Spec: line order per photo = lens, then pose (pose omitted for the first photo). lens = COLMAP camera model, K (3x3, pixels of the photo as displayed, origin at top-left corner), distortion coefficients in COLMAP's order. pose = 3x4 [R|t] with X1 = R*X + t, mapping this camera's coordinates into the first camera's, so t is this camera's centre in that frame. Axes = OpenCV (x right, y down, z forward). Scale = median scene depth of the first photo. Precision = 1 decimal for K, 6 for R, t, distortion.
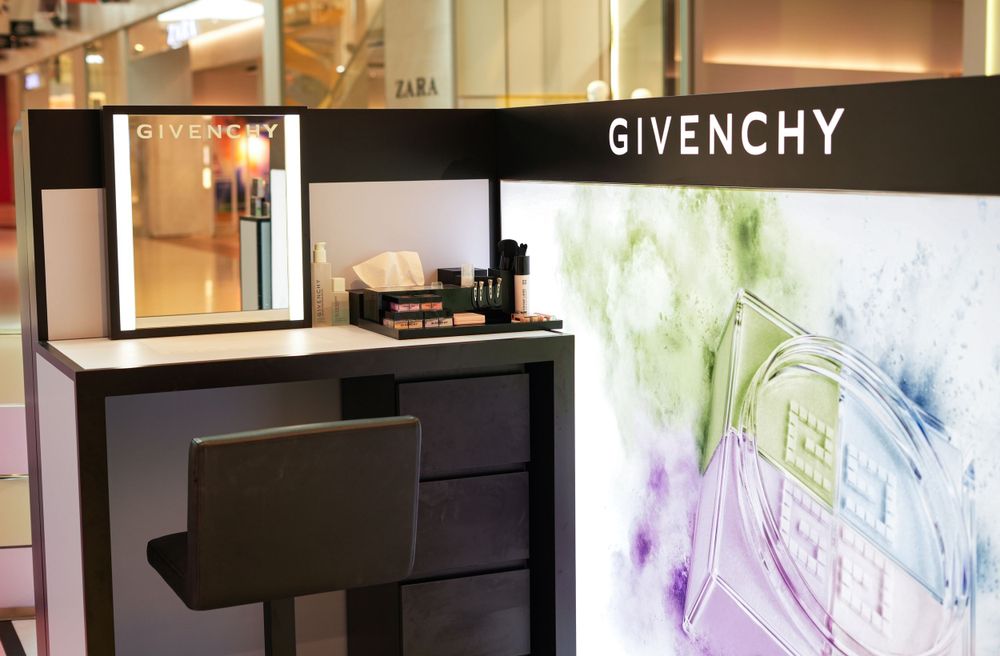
lens RADIAL K [[1484.8, 0, 498.3], [0, 1484.8, 325.0], [0, 0, 1]] dist [-0.010488, 0.000000]
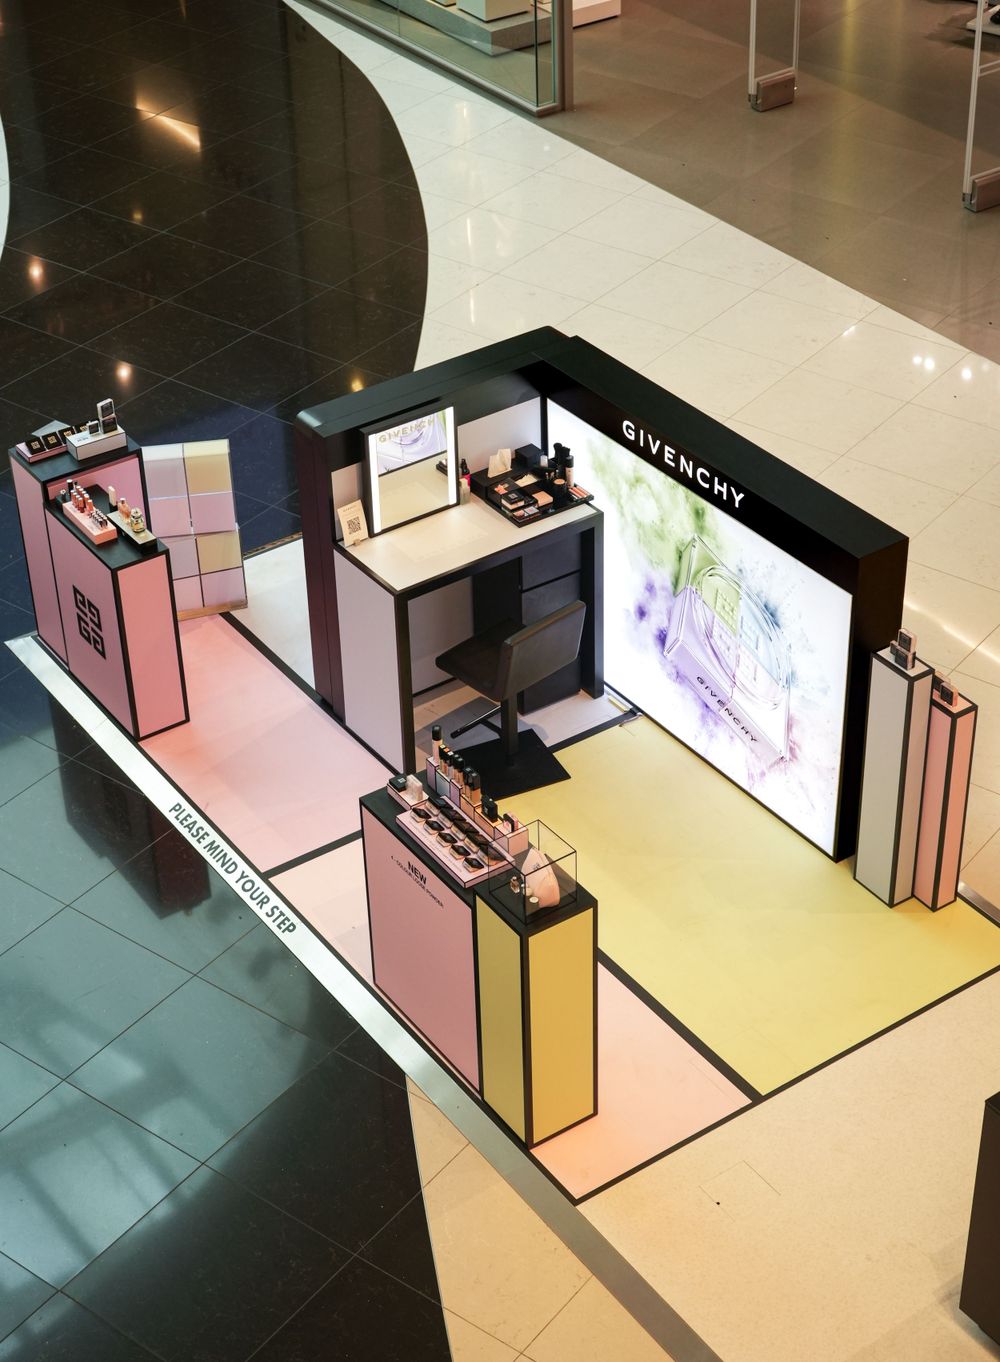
lens RADIAL K [[2265.9, 0, 500.8], [0, 2265.9, 681.0], [0, 0, 1]] dist [-0.023823, 0.000000]
pose [[0.986263, -0.106711, 0.126091, -0.549890], [0.034655, 0.880012, 0.473686, -1.384383], [-0.161509, -0.462809, 0.871621, -1.921306]]
